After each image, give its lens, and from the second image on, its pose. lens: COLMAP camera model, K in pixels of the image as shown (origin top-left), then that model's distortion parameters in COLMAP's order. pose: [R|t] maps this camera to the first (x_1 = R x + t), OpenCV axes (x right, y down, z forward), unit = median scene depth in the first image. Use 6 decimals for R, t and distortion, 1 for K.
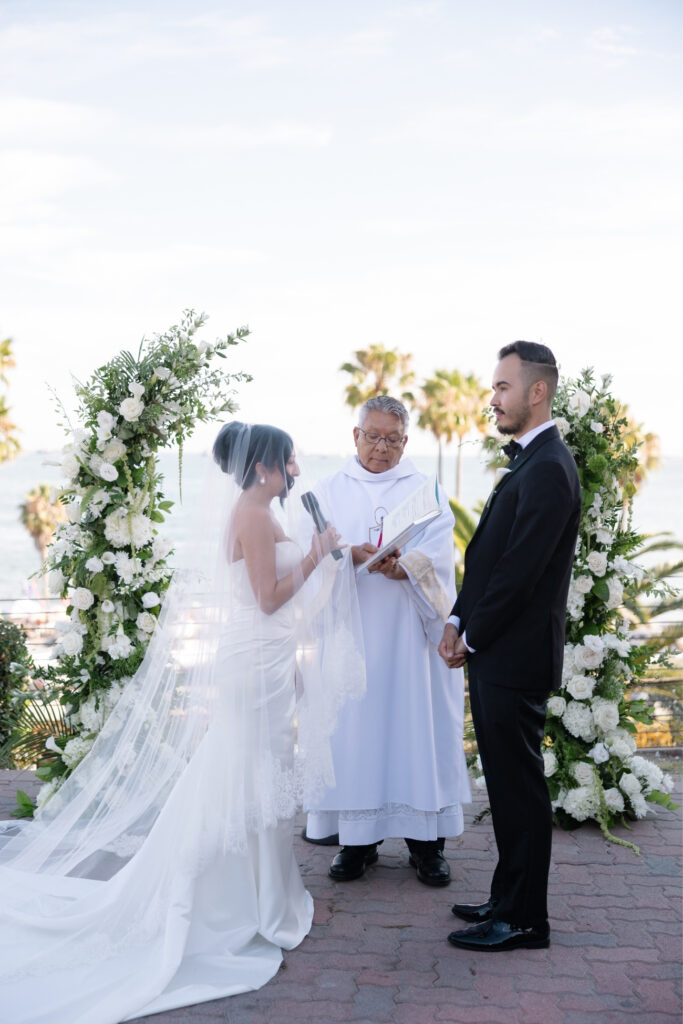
lens RADIAL K [[1262.6, 0, 310.6], [0, 1262.6, 514.5], [0, 0, 1]] dist [-0.000387, 0.017858]
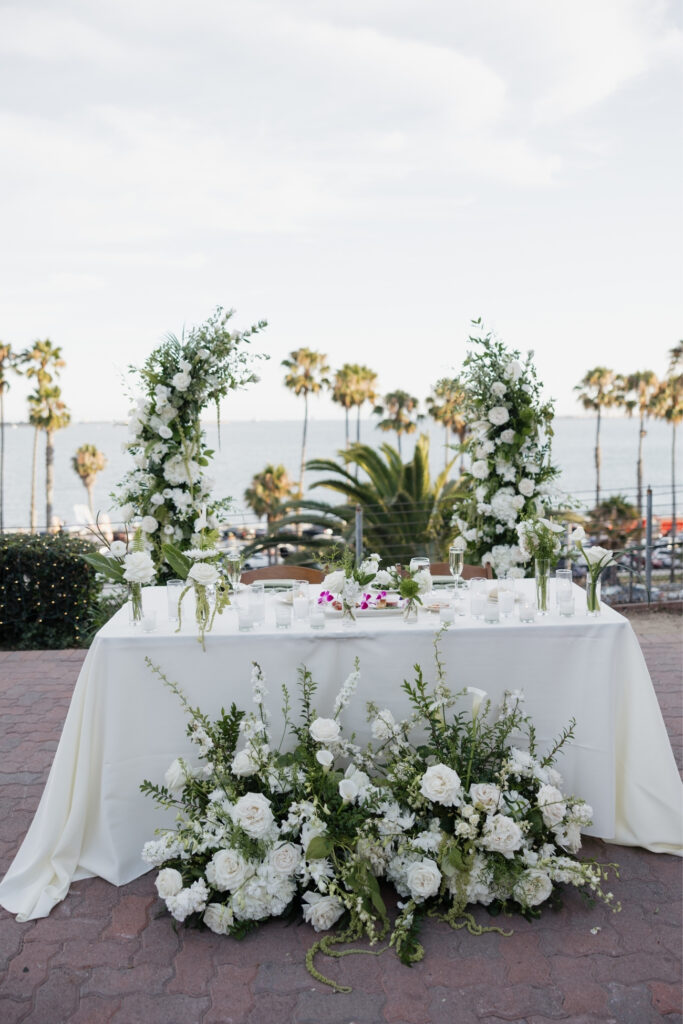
lens RADIAL K [[804.2, 0, 341.5], [0, 804.2, 512.0], [0, 0, 1]] dist [0.005342, 0.000895]
pose [[0.995122, -0.032033, 0.093309, -0.057169], [0.025696, 0.997331, 0.068342, 0.000193], [-0.095249, -0.065611, 0.993289, 0.131425]]
